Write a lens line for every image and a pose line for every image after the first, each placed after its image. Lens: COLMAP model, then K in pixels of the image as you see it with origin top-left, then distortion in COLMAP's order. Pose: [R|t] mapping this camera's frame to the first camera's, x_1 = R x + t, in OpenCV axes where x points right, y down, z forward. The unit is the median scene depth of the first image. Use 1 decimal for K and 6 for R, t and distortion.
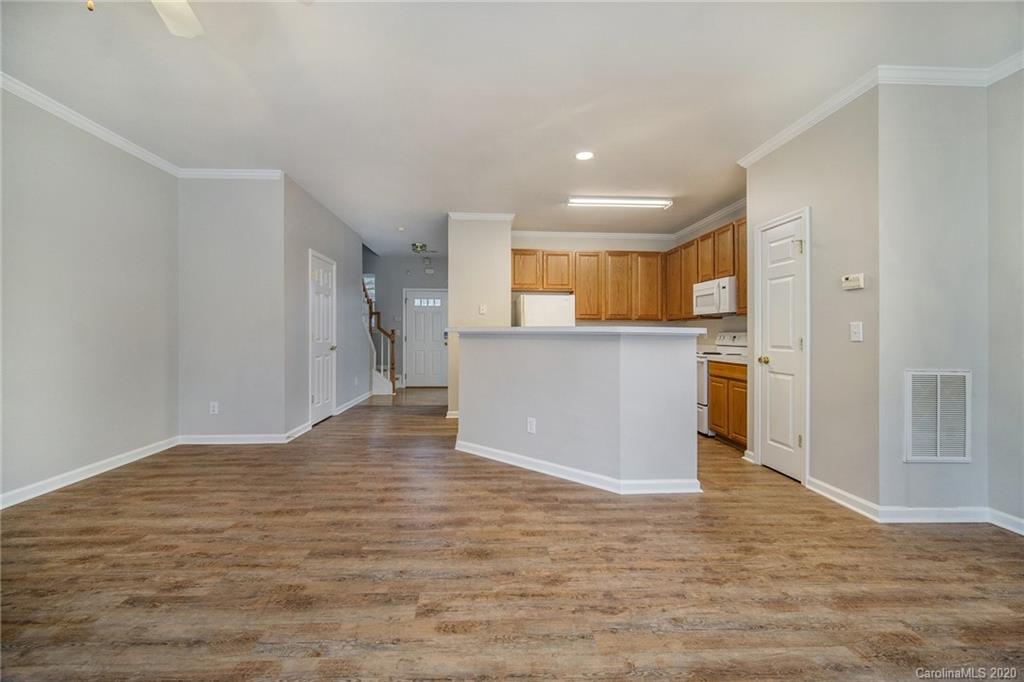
lens RADIAL K [[411.7, 0, 506.2], [0, 411.7, 333.0], [0, 0, 1]] dist [-0.004172, 0.000809]
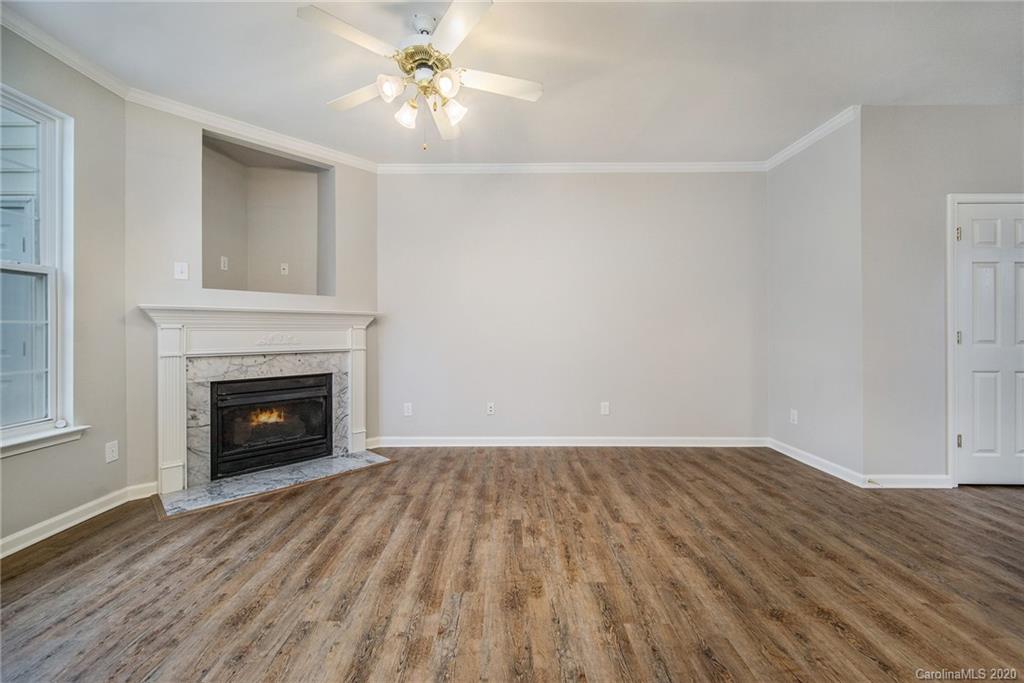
lens RADIAL K [[411.7, 0, 490.4], [0, 411.7, 335.8], [0, 0, 1]] dist [-0.004172, 0.000809]
pose [[-0.053142, 0.016956, -0.998443, 0.310596], [-0.003903, 0.999845, 0.017188, -0.007050], [0.998579, 0.004811, -0.053067, 0.617727]]
